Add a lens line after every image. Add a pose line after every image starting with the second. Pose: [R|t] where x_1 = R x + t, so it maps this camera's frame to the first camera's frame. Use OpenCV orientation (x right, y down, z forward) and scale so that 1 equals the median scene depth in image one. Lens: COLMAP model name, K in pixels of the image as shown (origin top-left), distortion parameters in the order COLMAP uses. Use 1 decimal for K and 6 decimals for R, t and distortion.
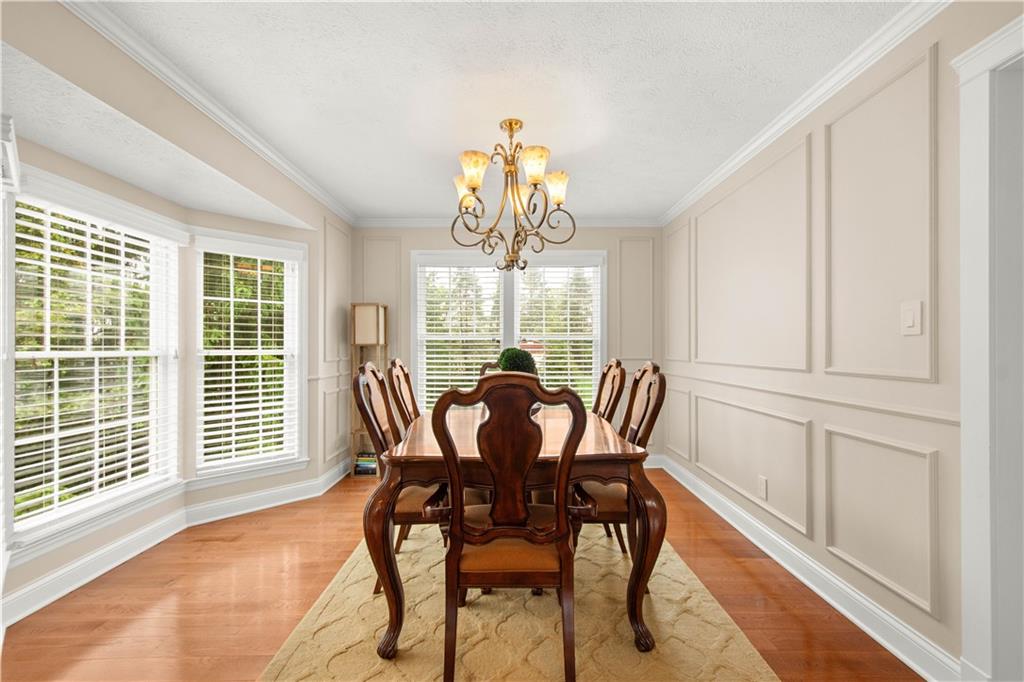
lens RADIAL K [[444.9, 0, 510.8], [0, 444.9, 347.4], [0, 0, 1]] dist [-0.000613, -0.000050]
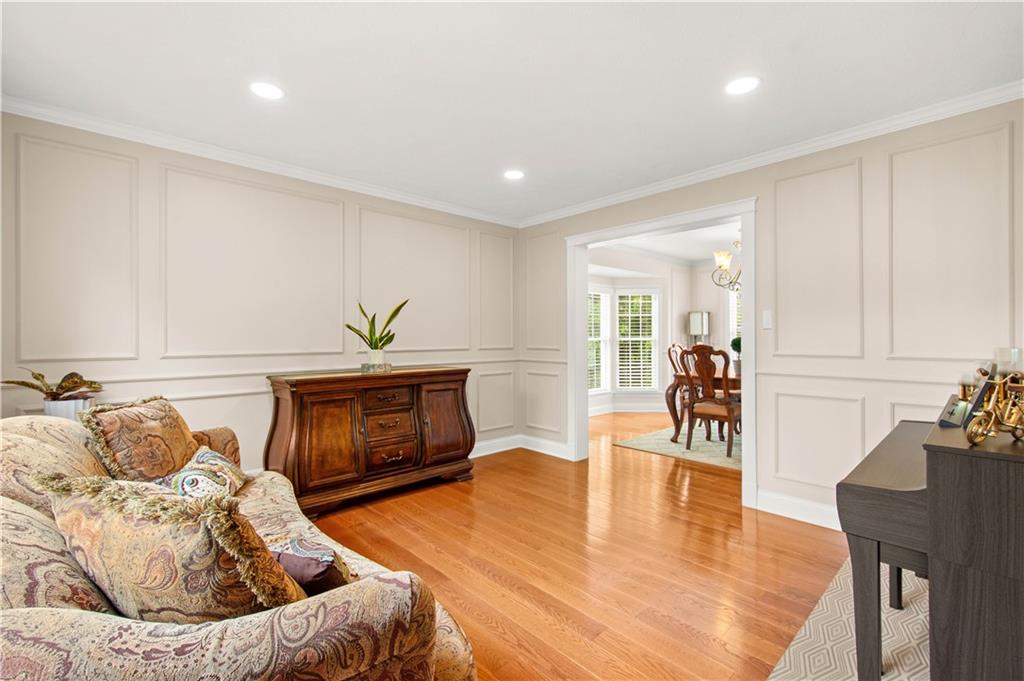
lens RADIAL K [[449.3, 0, 514.9], [0, 449.3, 331.7], [0, 0, 1]] dist [0.010744, 0.000036]
pose [[0.679898, -0.005500, -0.733286, 0.638554], [0.003503, 0.999985, -0.004252, -0.017000], [0.733299, 0.000322, 0.679907, -0.960315]]
